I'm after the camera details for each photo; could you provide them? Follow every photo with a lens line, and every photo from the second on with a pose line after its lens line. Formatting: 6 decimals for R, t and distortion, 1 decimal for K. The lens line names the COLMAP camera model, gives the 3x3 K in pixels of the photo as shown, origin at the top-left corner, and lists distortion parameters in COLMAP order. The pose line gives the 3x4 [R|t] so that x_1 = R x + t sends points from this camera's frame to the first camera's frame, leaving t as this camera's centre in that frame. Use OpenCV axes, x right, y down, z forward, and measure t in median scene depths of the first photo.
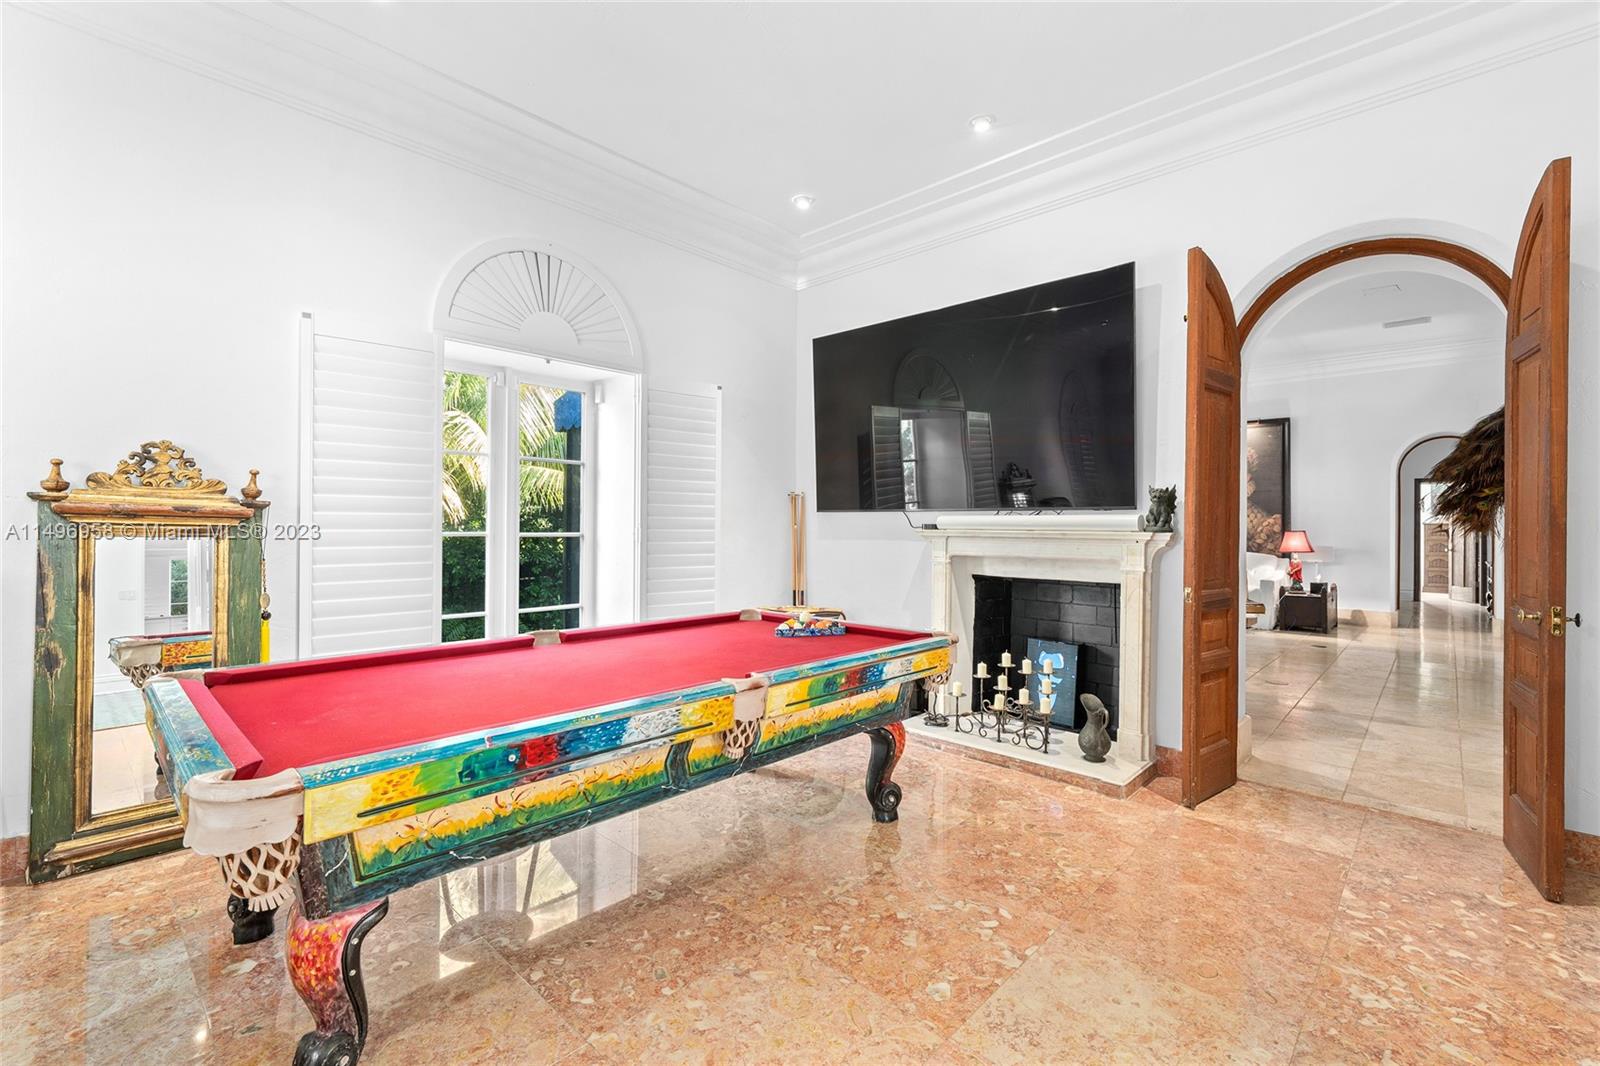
lens RADIAL K [[694.1, 0, 800.3], [0, 694.1, 530.7], [0, 0, 1]] dist [0.001624, 0.000288]
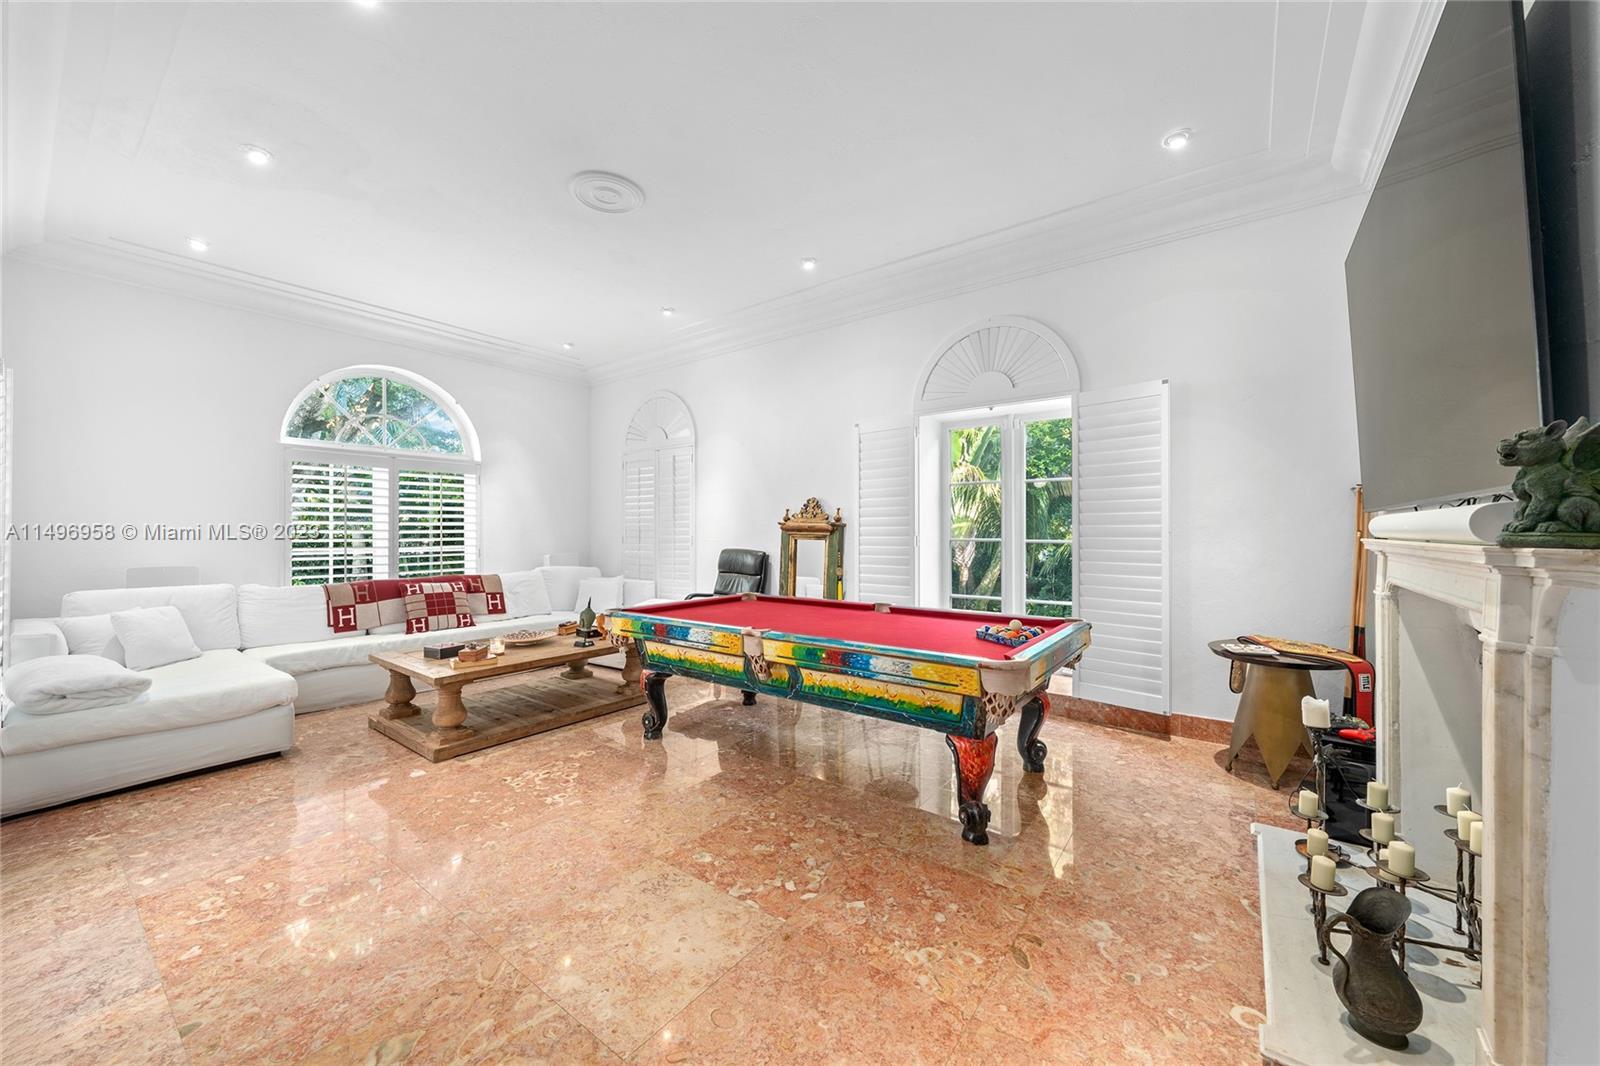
lens RADIAL K [[586.7, 0, 800.2], [0, 586.7, 531.5], [0, 0, 1]] dist [0.000396, -0.000067]
pose [[0.116754, -0.006700, -0.993138, 1.032257], [-0.002776, 0.999971, -0.007072, -0.004309], [0.993157, 0.003582, 0.116732, 0.758497]]
